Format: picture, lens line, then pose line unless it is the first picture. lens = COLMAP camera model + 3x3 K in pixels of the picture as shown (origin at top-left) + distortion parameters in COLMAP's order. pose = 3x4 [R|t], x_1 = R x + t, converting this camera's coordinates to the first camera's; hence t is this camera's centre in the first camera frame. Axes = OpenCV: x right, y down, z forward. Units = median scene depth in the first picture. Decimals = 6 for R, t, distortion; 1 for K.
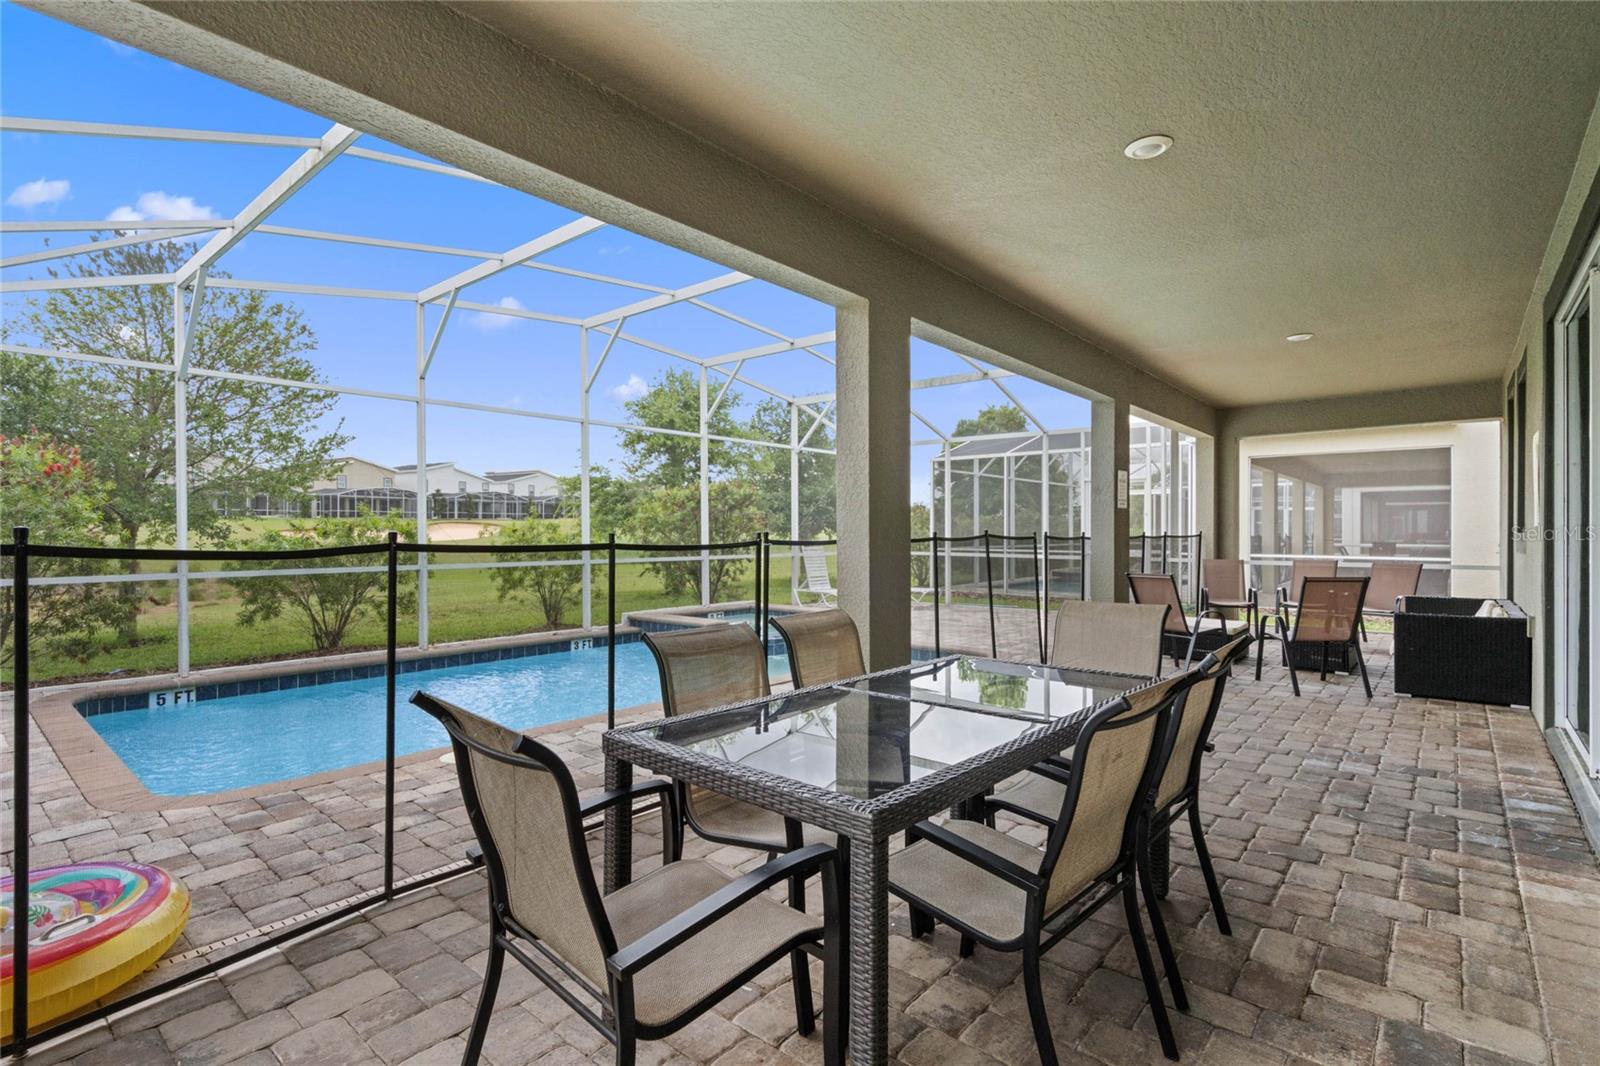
lens RADIAL K [[782.9, 0, 816.6], [0, 782.9, 532.1], [0, 0, 1]] dist [0.000536, -0.000985]
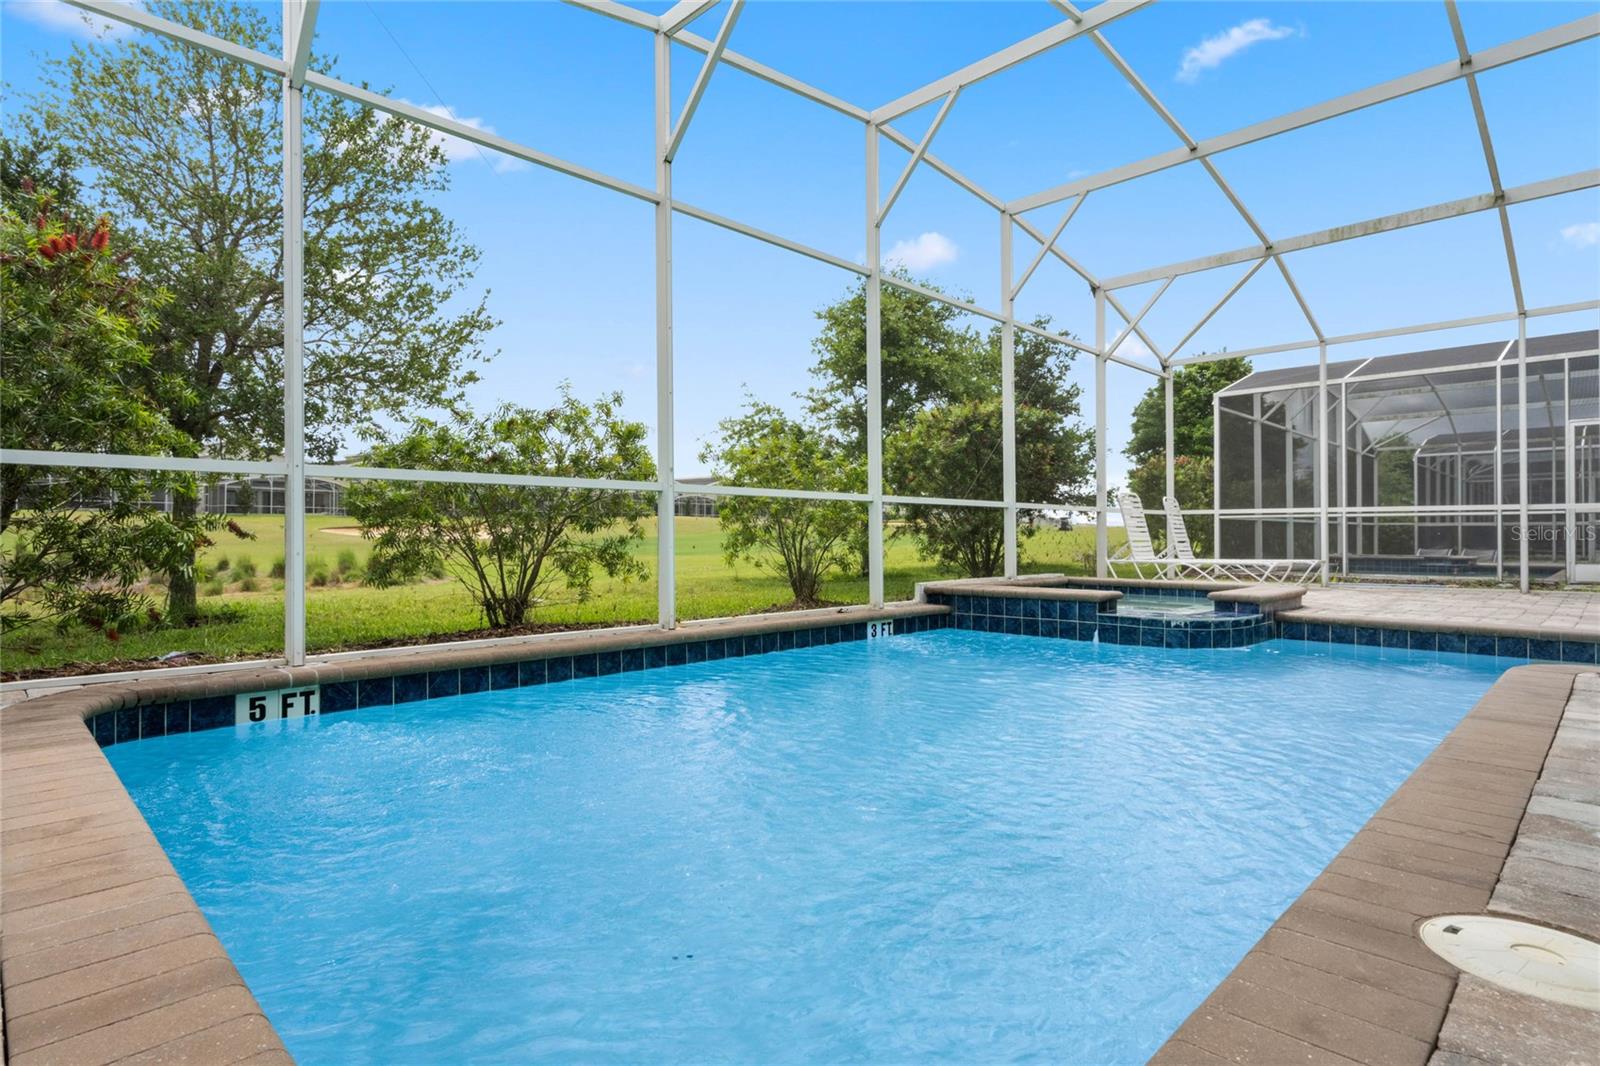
lens RADIAL K [[811.1, 0, 782.9], [0, 811.1, 534.8], [0, 0, 1]] dist [-0.001368, 0.000957]
pose [[0.997346, -0.003387, -0.072729, -0.411893], [0.002331, 0.999891, -0.014608, 0.098644], [0.072771, 0.014399, 0.997245, 0.449574]]
